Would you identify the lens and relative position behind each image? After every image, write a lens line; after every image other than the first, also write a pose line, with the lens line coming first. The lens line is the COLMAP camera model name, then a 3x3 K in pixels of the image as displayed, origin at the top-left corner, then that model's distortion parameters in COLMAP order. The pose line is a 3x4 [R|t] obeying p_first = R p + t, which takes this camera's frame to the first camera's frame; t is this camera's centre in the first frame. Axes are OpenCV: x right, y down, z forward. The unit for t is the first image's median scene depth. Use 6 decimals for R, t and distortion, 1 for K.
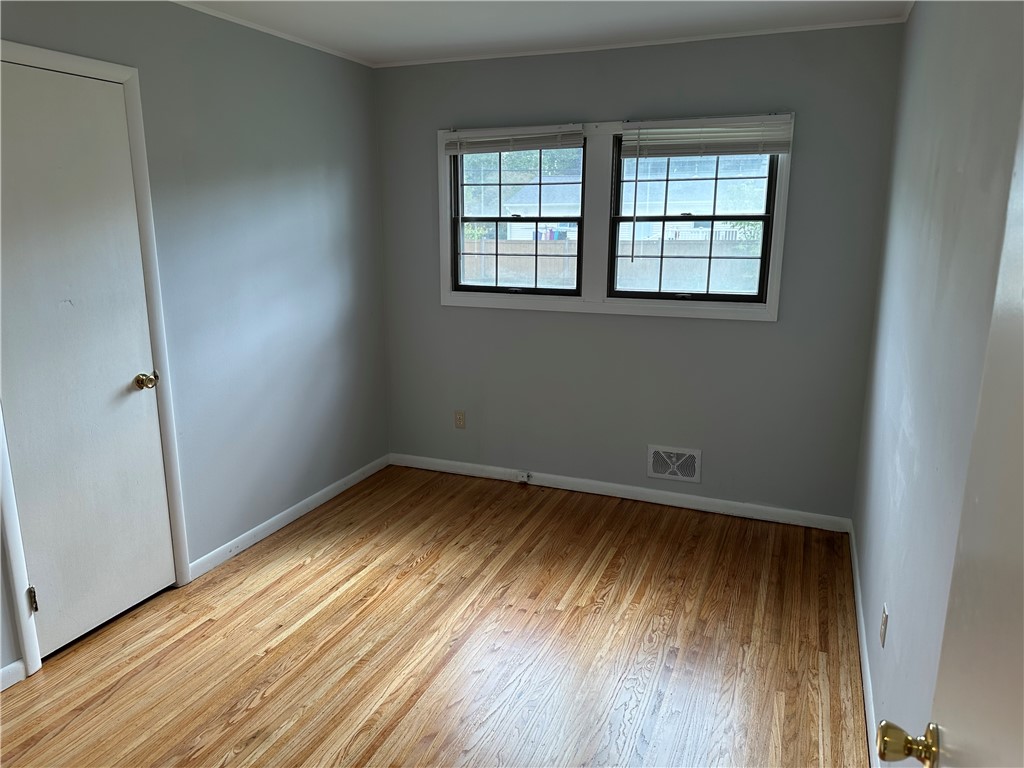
lens RADIAL K [[716.6, 0, 512.5], [0, 716.6, 379.1], [0, 0, 1]] dist [0.087475, -0.115403]
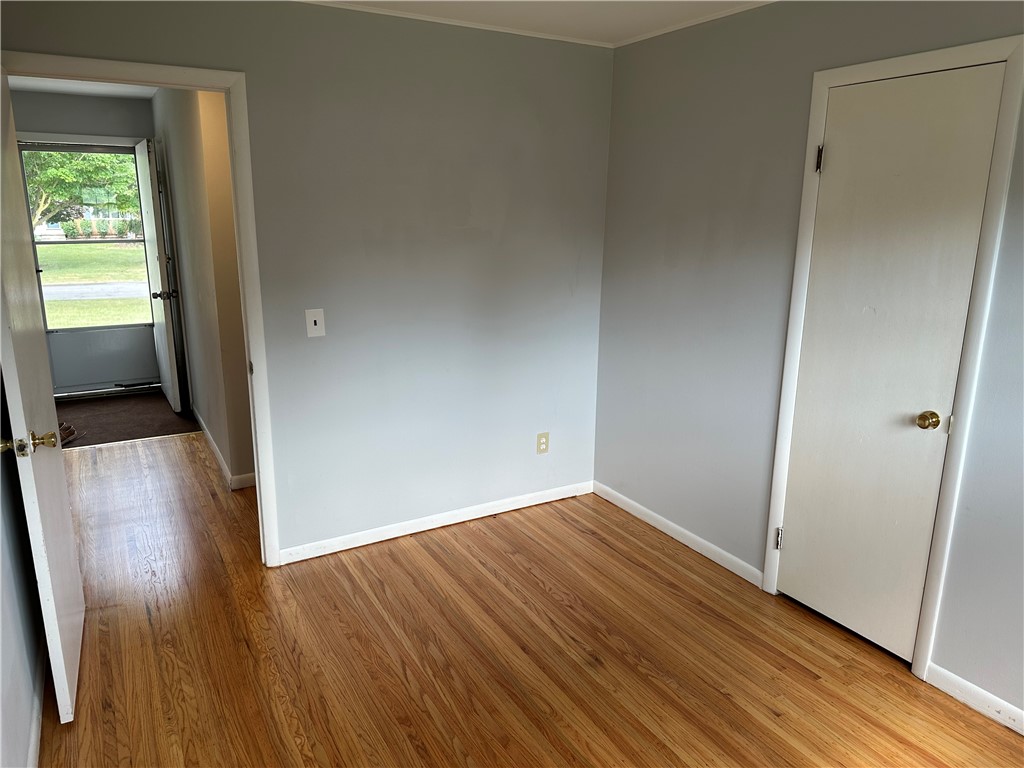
lens RADIAL K [[716.6, 0, 510.0], [0, 716.6, 381.5], [0, 0, 1]] dist [0.087475, -0.115403]
pose [[-0.602325, 0.181206, -0.777412, 0.467170], [-0.188792, 0.913926, 0.359299, -0.264653], [0.775604, 0.363184, -0.516271, 1.096587]]
